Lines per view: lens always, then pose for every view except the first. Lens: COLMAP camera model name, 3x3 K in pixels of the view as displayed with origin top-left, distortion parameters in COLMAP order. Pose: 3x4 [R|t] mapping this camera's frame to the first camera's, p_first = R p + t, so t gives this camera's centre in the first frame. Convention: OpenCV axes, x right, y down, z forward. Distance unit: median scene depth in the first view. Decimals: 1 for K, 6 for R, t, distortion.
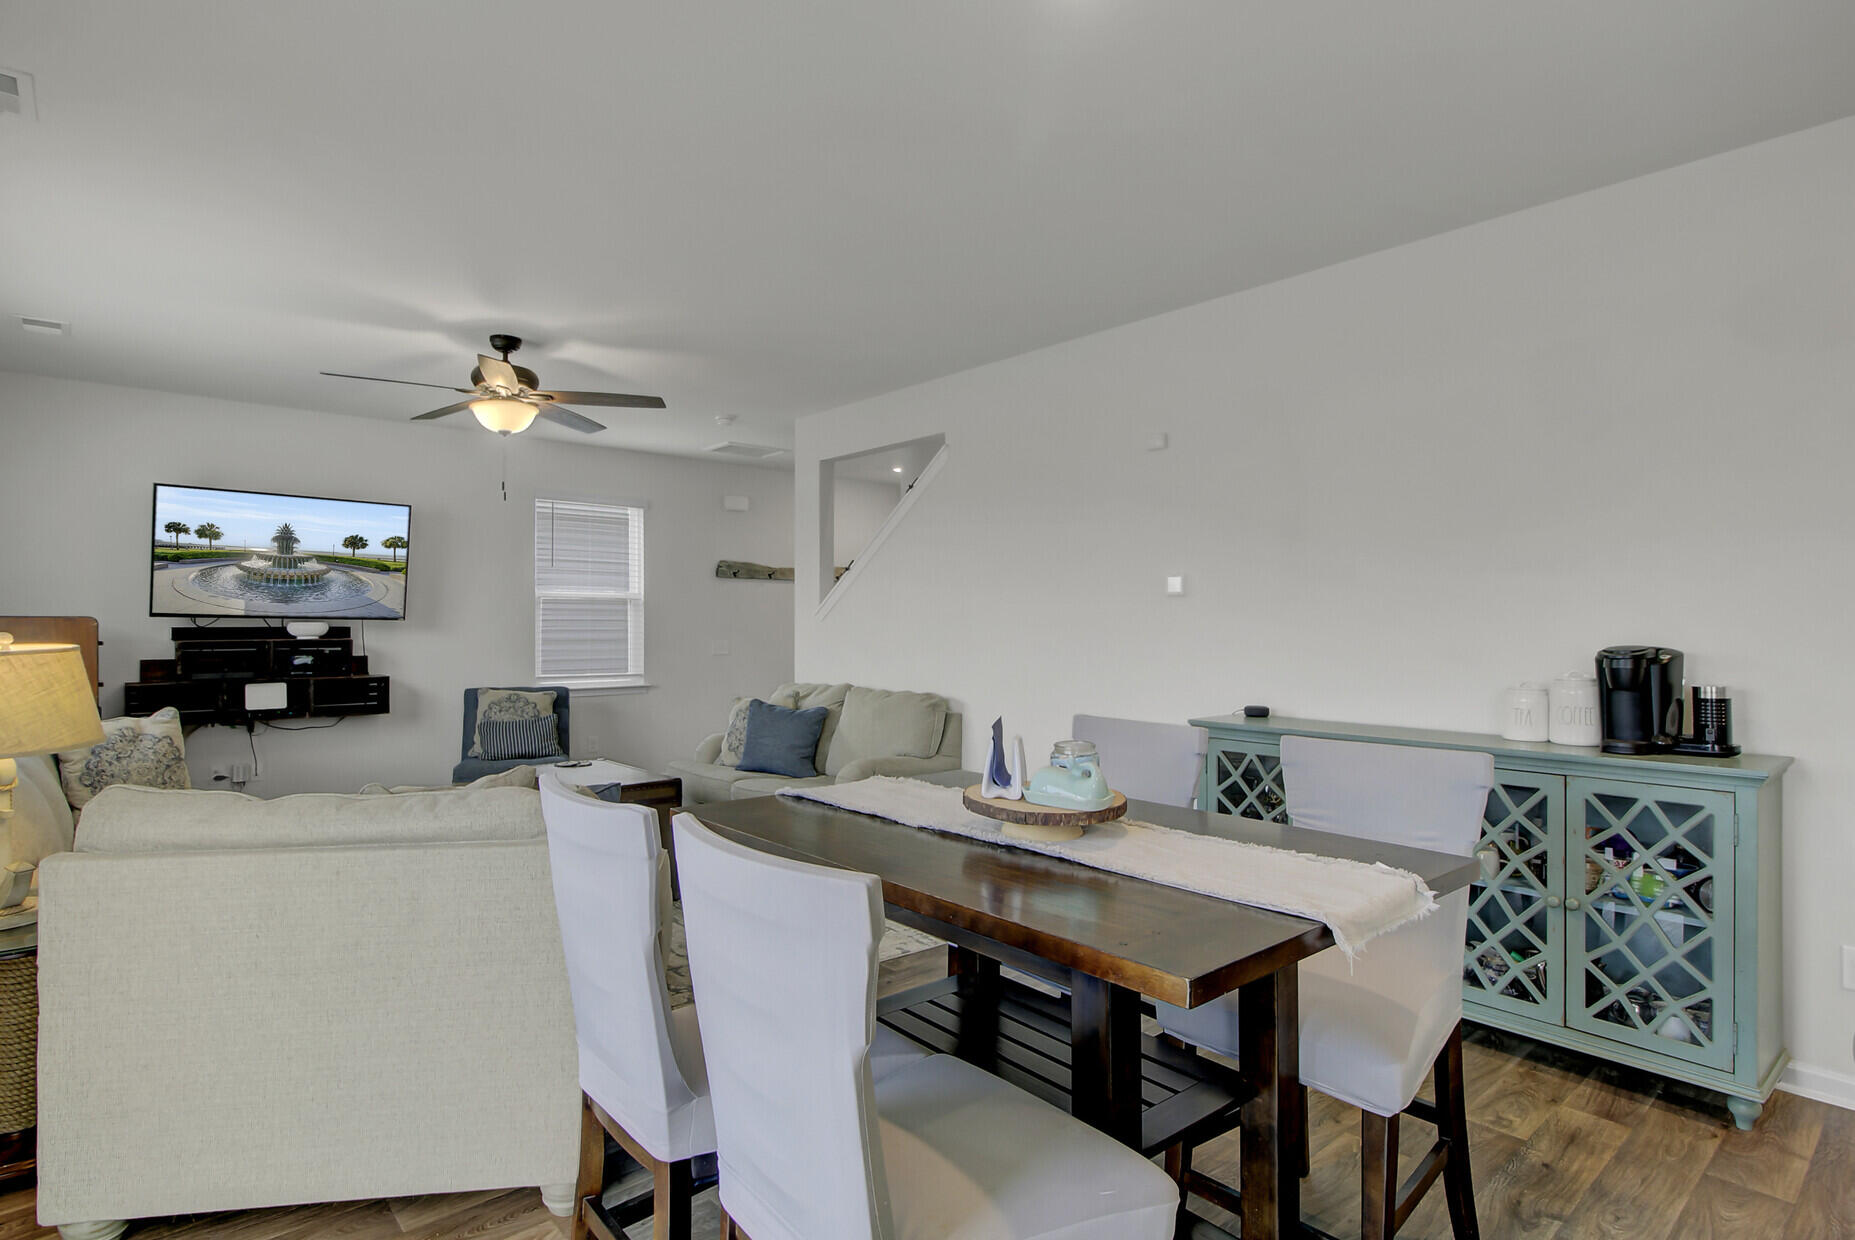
lens RADIAL K [[957.3, 0, 928.0], [0, 957.3, 611.5], [0, 0, 1]] dist [0.001812, -0.000232]
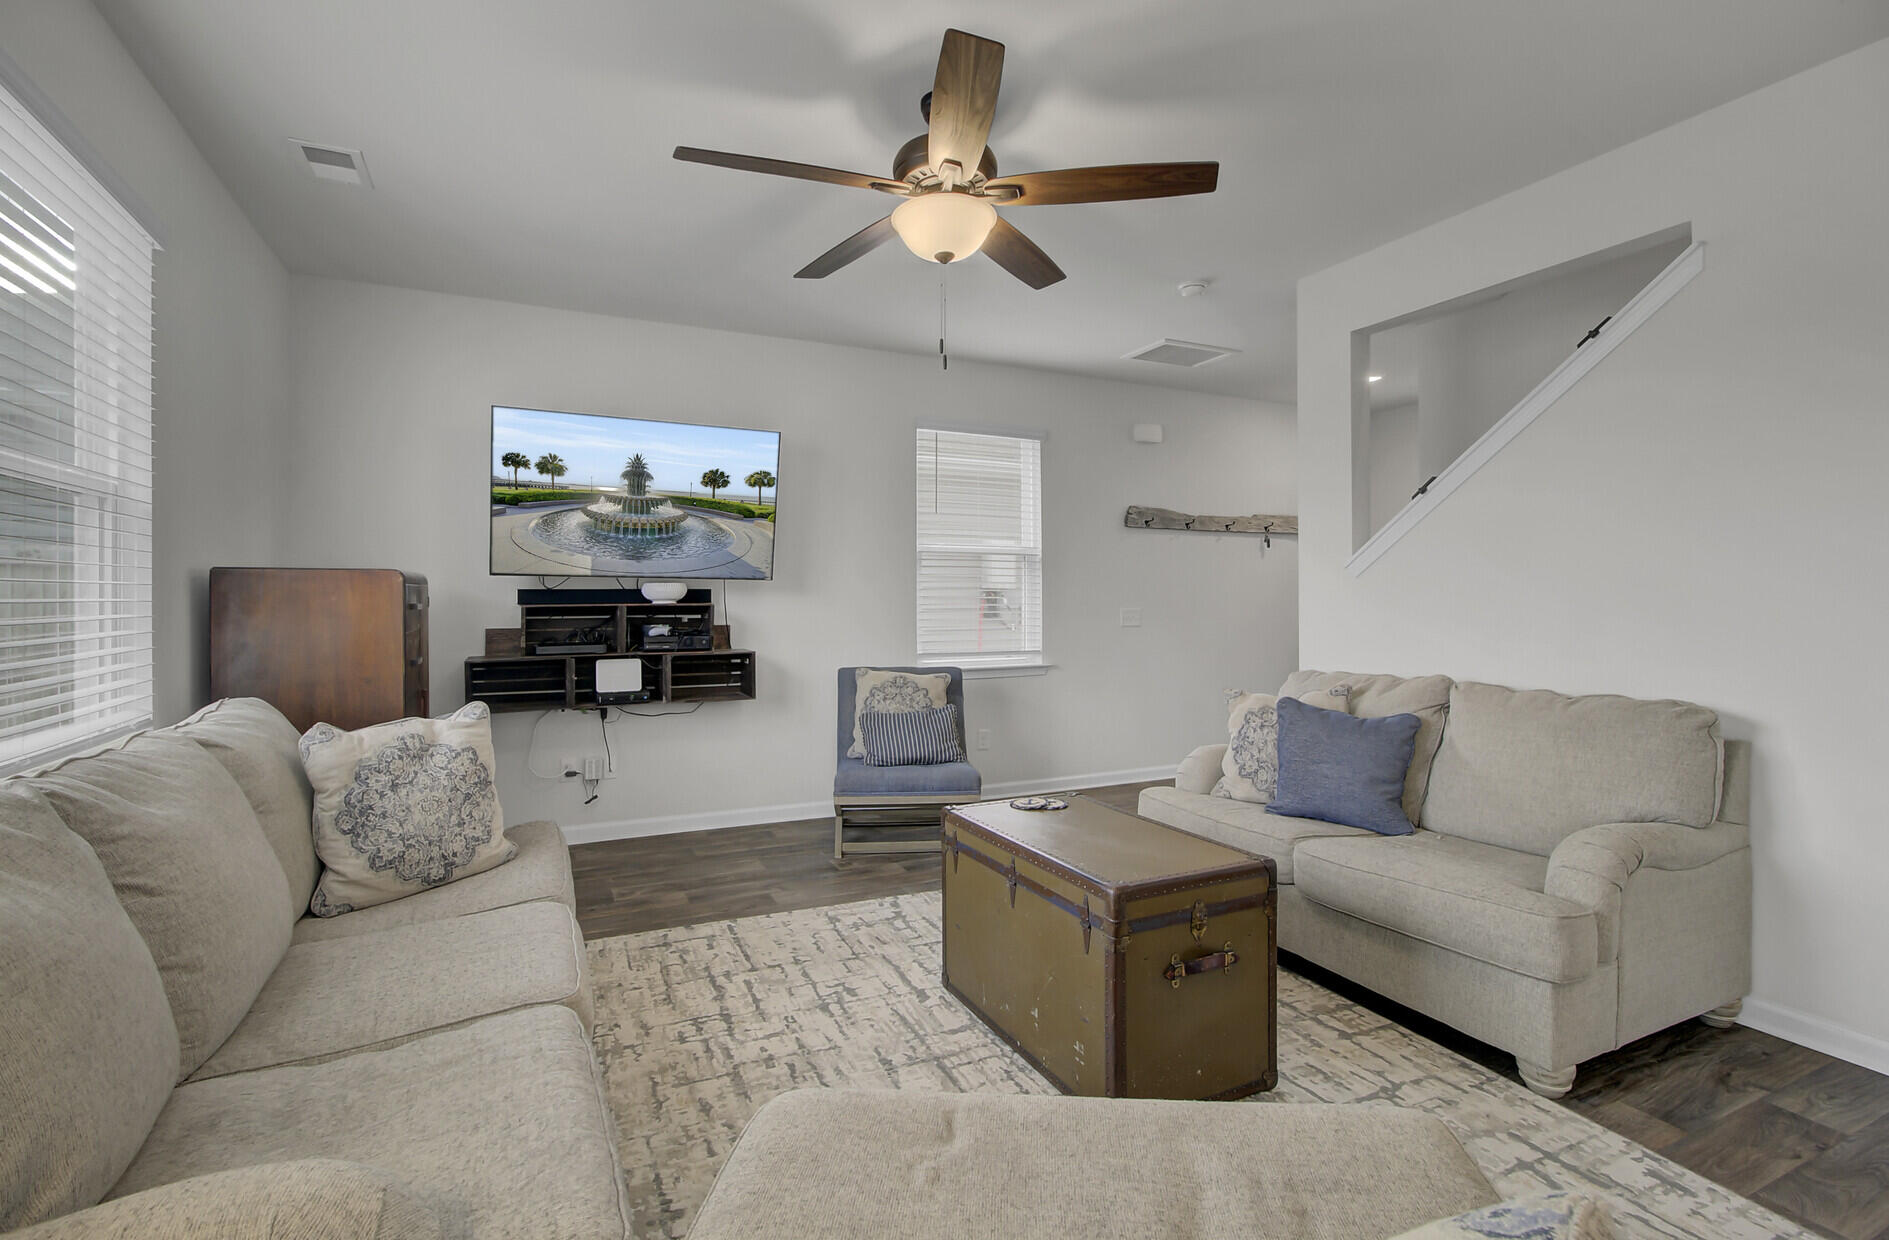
lens RADIAL K [[876.1, 0, 944.9], [0, 876.1, 596.4], [0, 0, 1]] dist [-0.015840, 0.000602]
pose [[0.964370, -0.003121, -0.264538, -0.236966], [0.005436, 0.999953, 0.008022, 0.018542], [0.264500, -0.009175, 0.964342, 0.373324]]
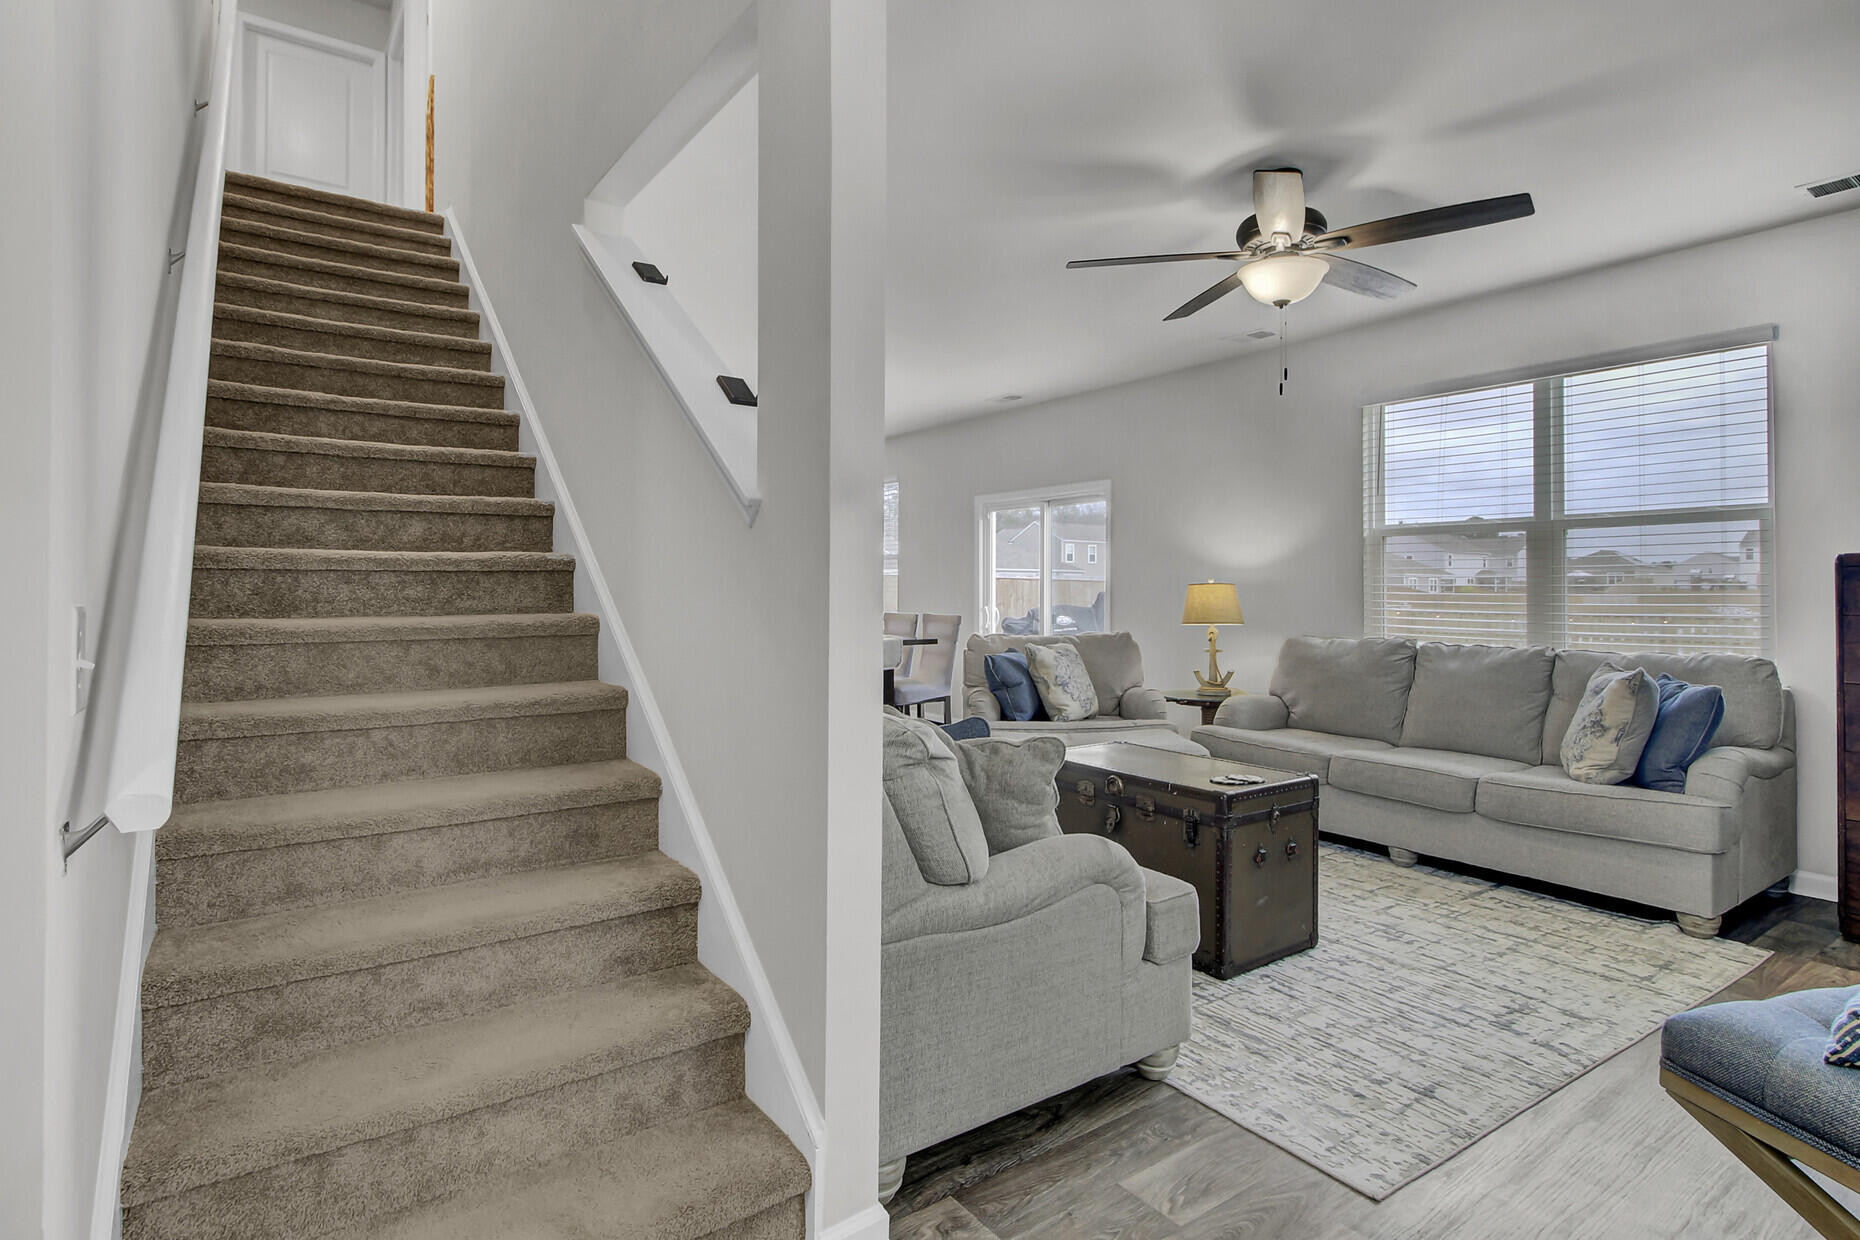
lens RADIAL K [[945.6, 0, 919.2], [0, 945.6, 591.4], [0, 0, 1]] dist [0.002547, -0.004565]
pose [[-0.993939, -0.006233, 0.109754, -0.195148], [-0.007601, 0.999899, -0.012045, 0.037176], [-0.109668, -0.012807, -0.993886, 1.369773]]
